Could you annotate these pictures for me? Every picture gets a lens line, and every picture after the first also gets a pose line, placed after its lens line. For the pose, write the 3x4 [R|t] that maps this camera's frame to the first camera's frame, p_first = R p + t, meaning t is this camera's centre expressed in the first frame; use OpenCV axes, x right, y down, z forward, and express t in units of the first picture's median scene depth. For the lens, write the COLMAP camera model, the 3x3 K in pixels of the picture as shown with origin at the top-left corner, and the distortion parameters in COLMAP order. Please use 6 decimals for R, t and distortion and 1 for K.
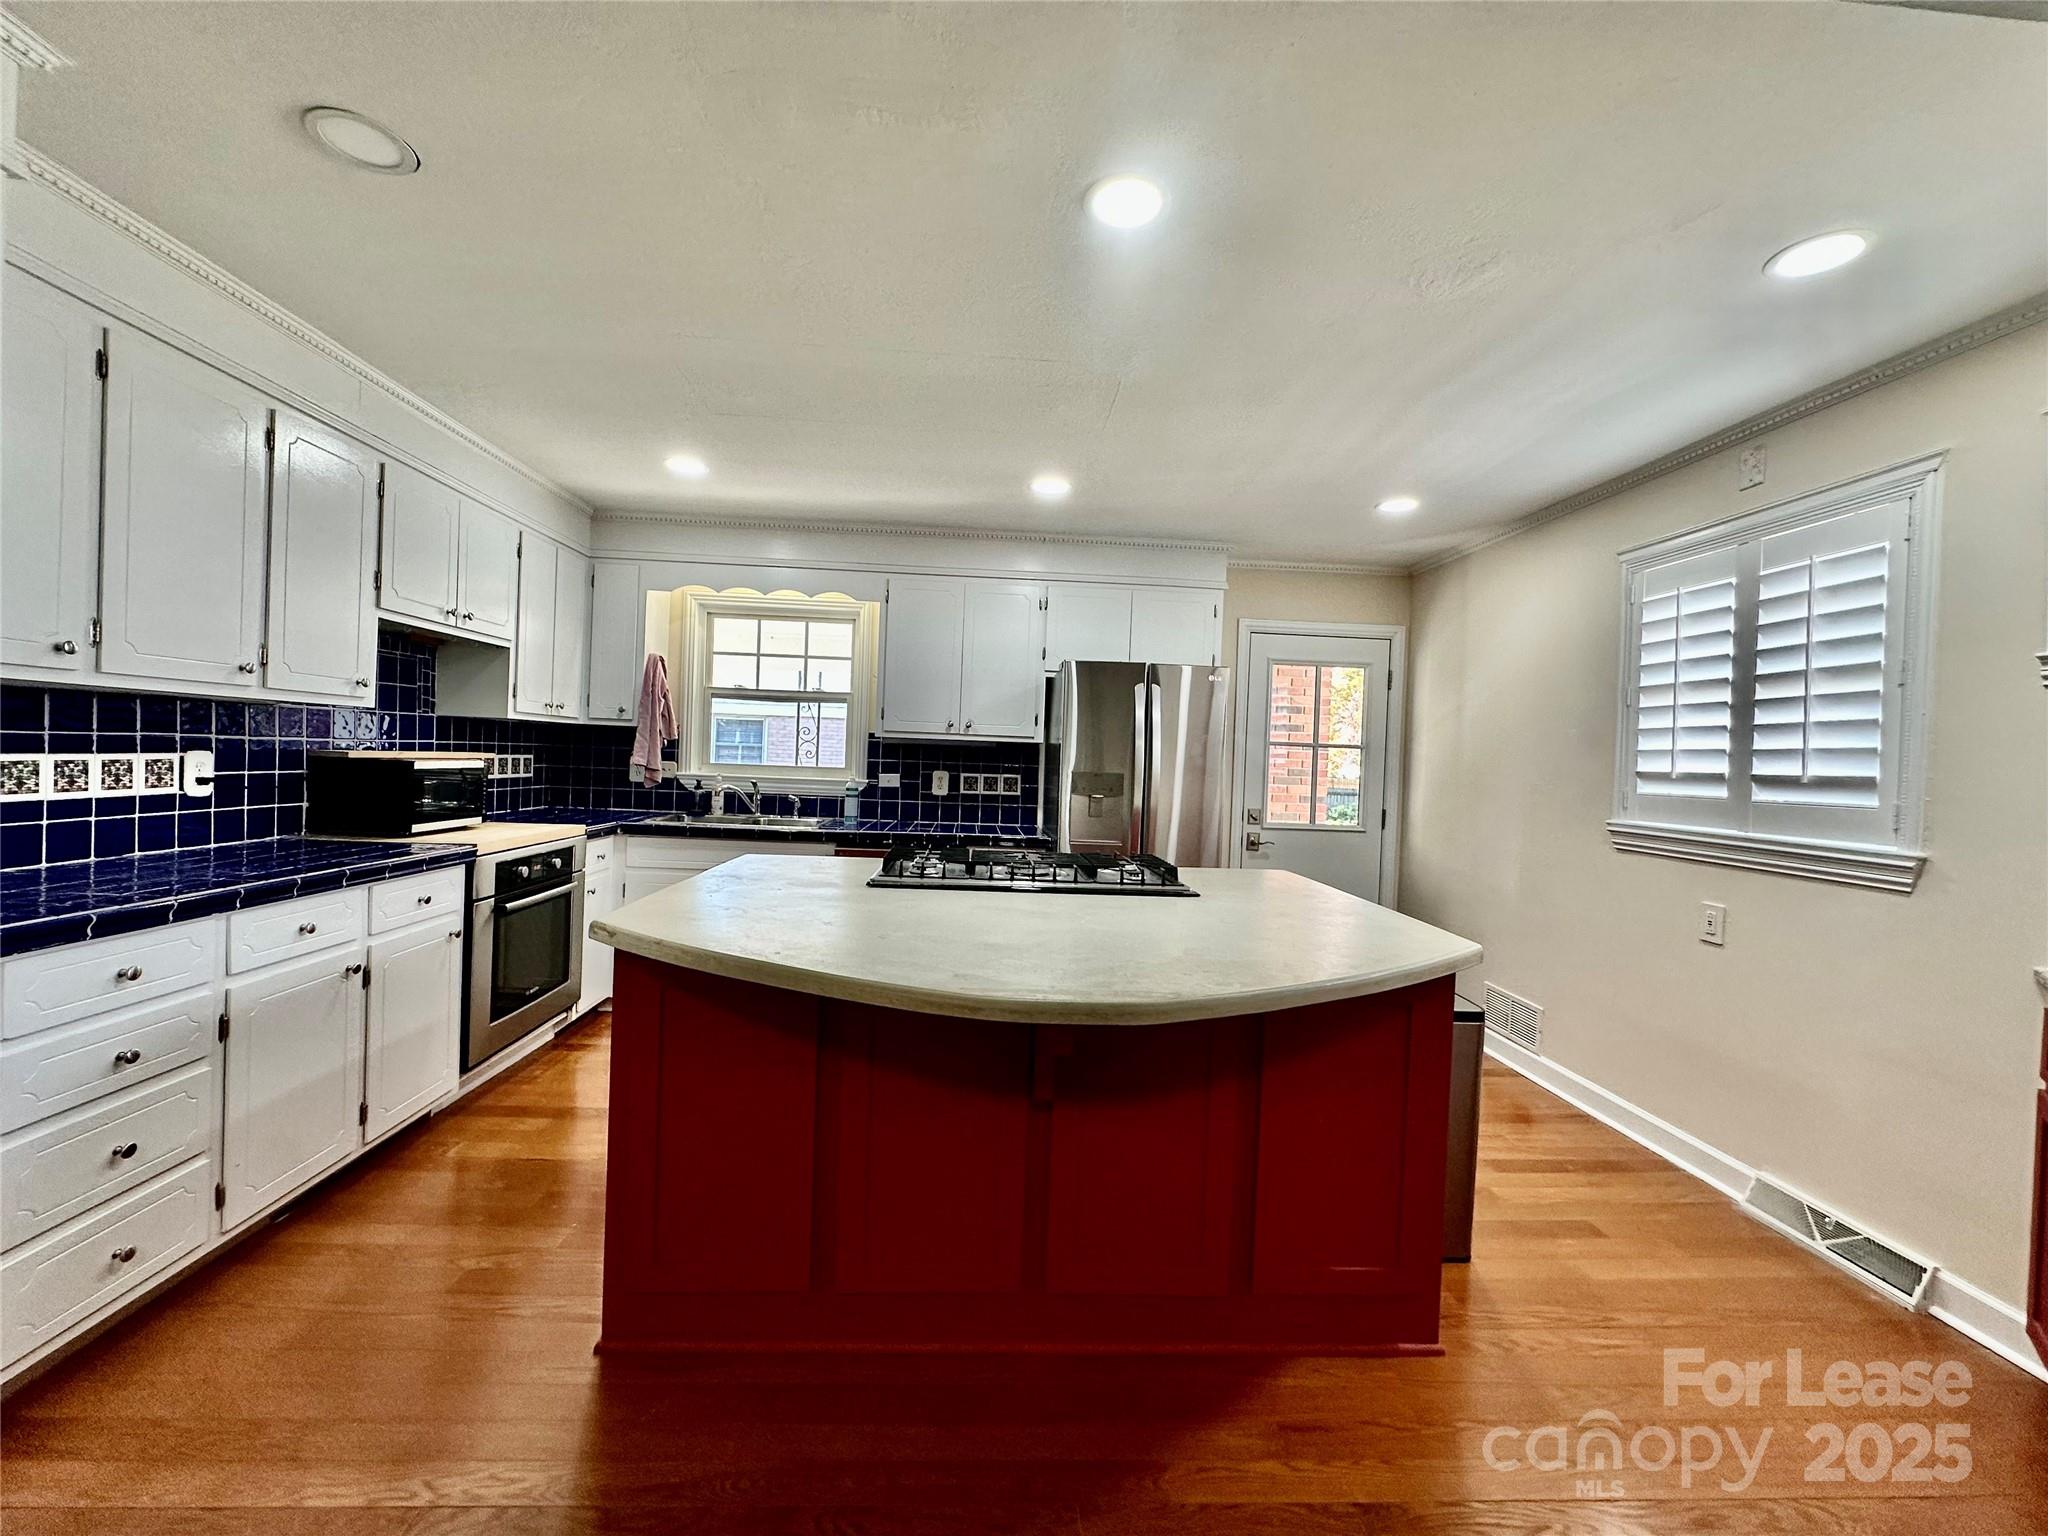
lens RADIAL K [[816.6, 0, 1025.6], [0, 816.6, 764.4], [0, 0, 1]] dist [-0.004067, 0.000214]
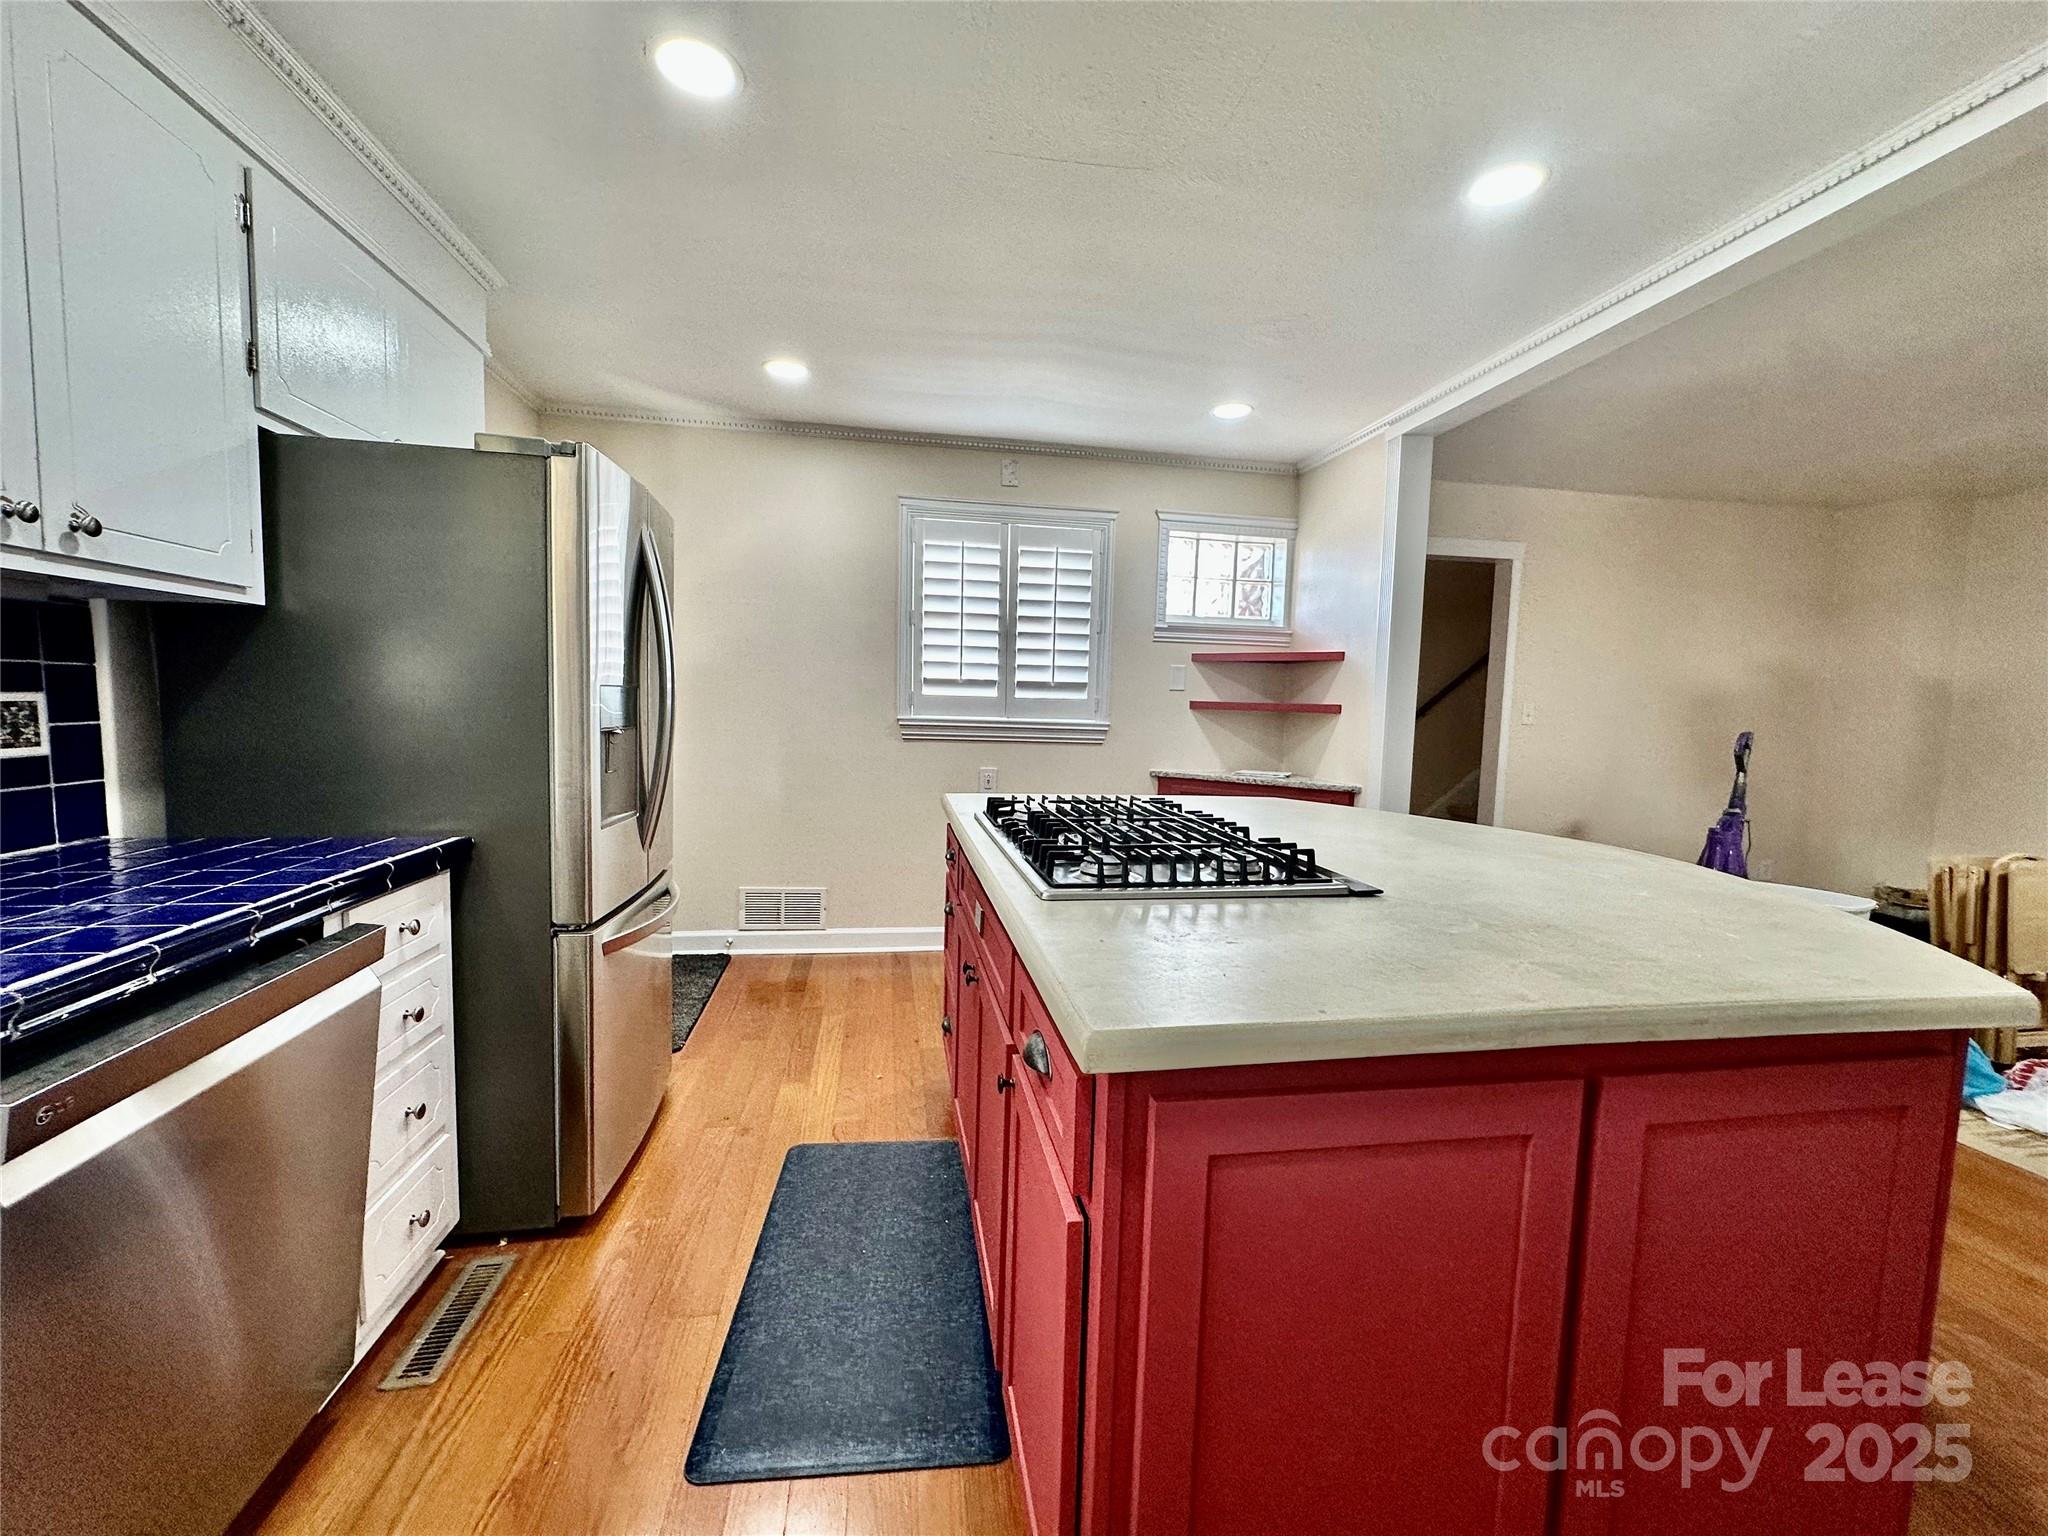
lens RADIAL K [[816.6, 0, 1011.5], [0, 816.6, 765.4], [0, 0, 1]] dist [-0.004067, 0.000214]
pose [[-0.093404, -0.117310, 0.988693, -0.643136], [-0.020932, 0.993046, 0.115850, -0.006795], [-0.995408, -0.009874, -0.095210, 1.131999]]
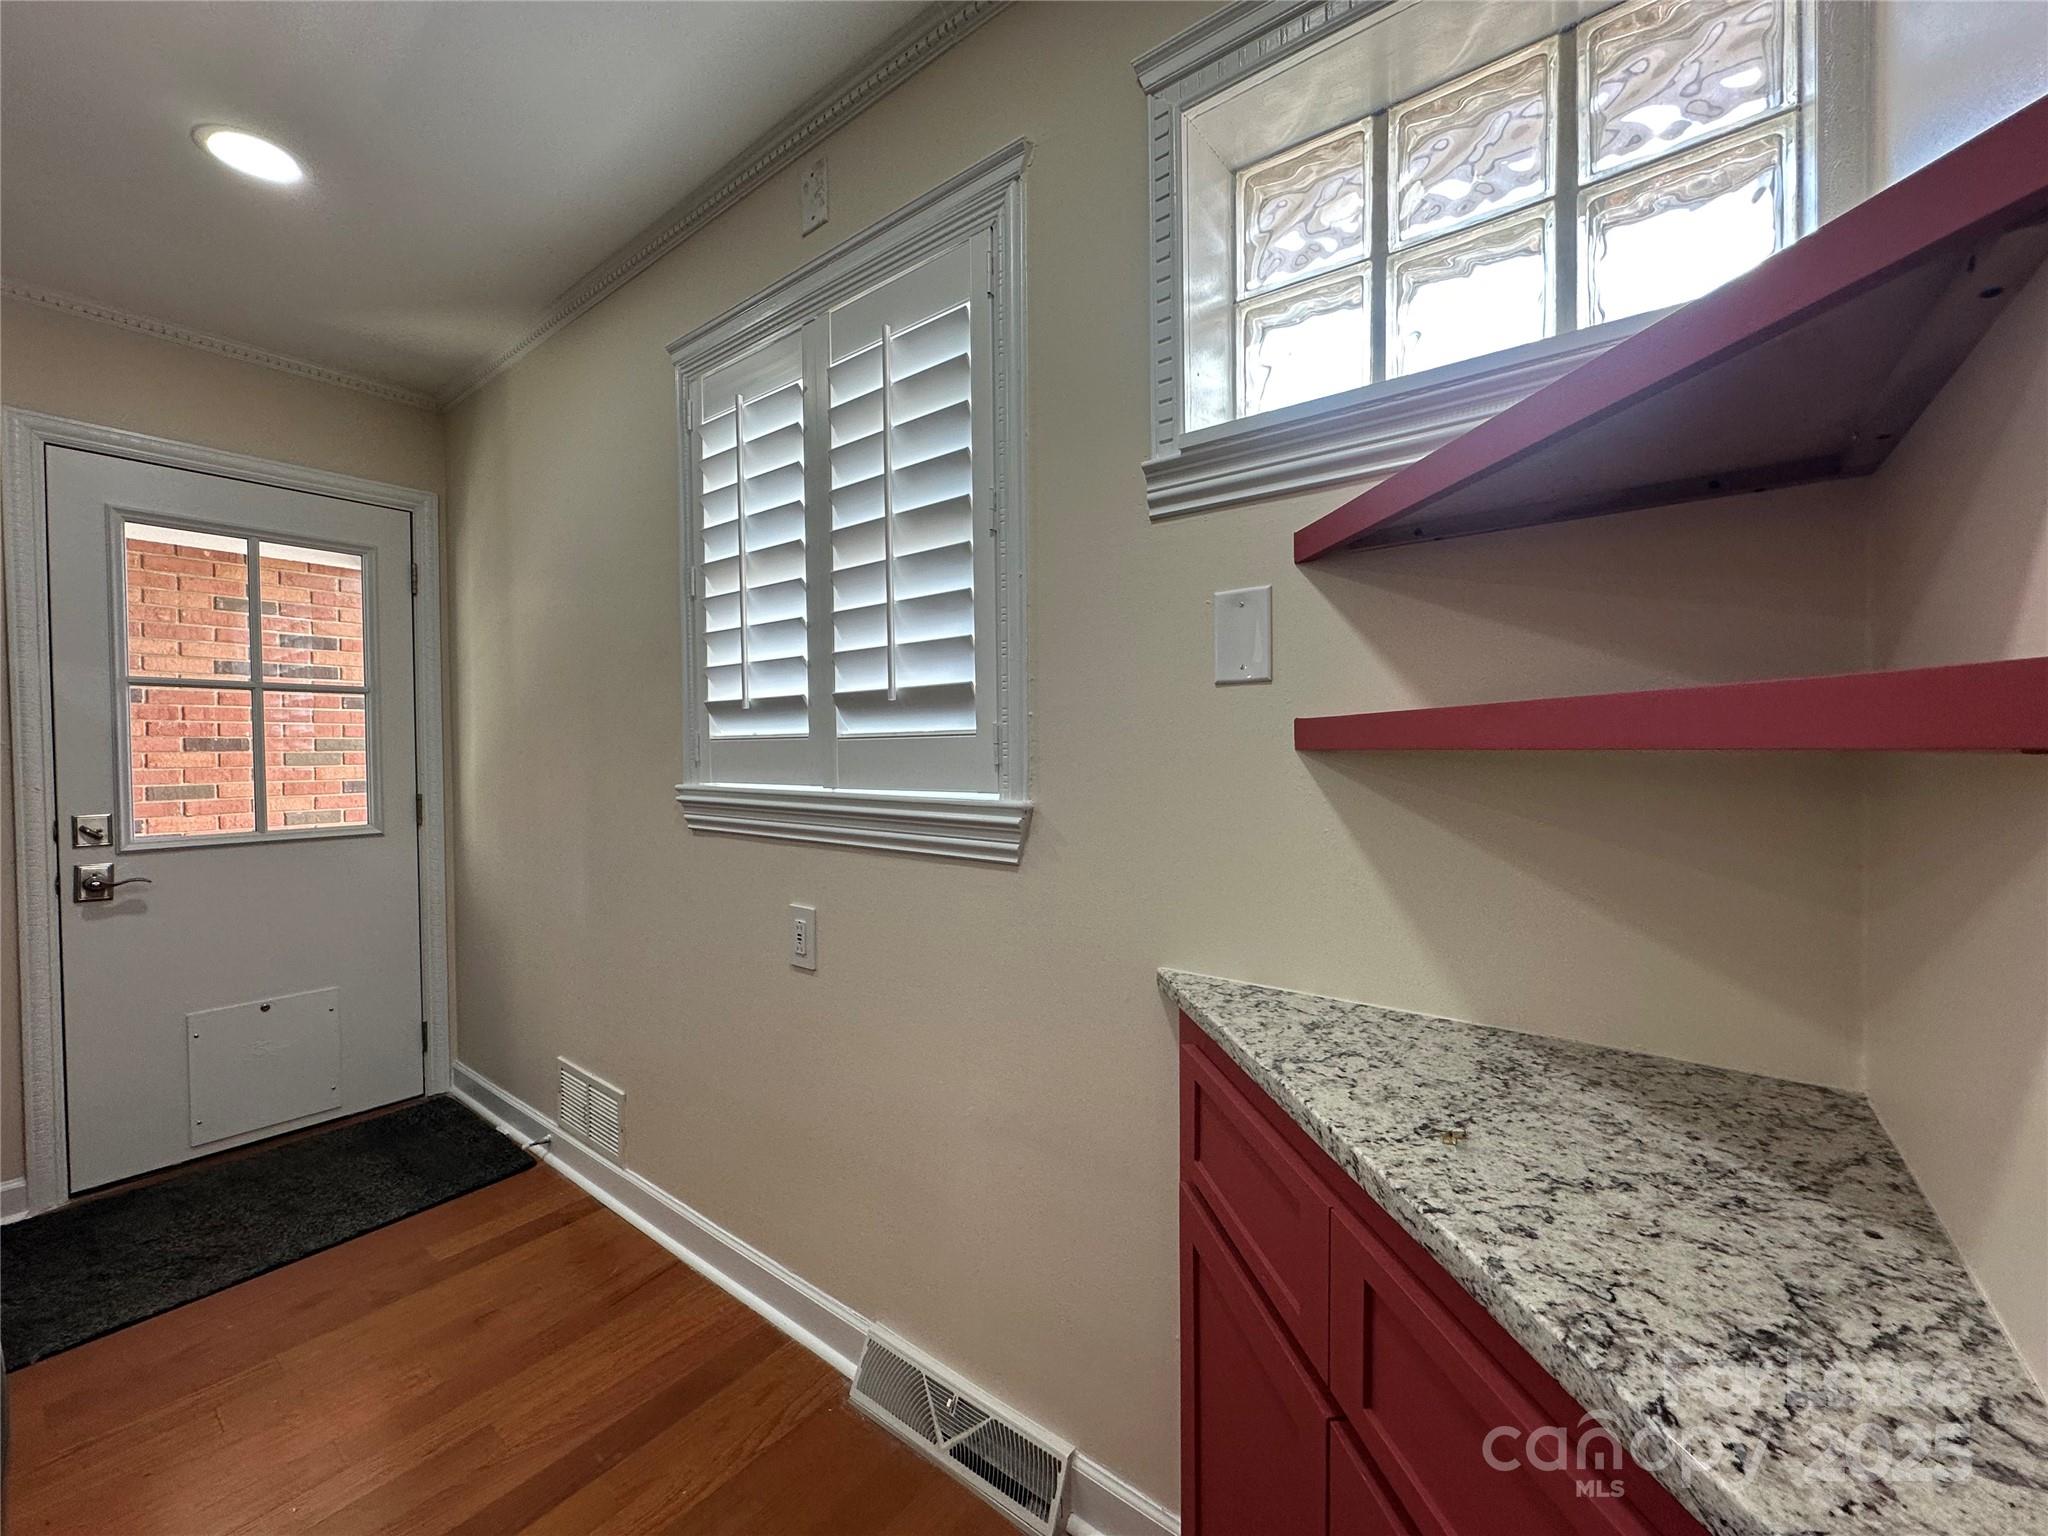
lens RADIAL K [[816.6, 0, 1020.8], [0, 816.6, 758.6], [0, 0, 1]] dist [-0.004067, 0.000214]
pose [[0.662057, -0.056113, 0.747350, 0.510699], [0.040821, 0.998413, 0.038801, 0.042130], [-0.748341, 0.004819, 0.663297, 0.474423]]
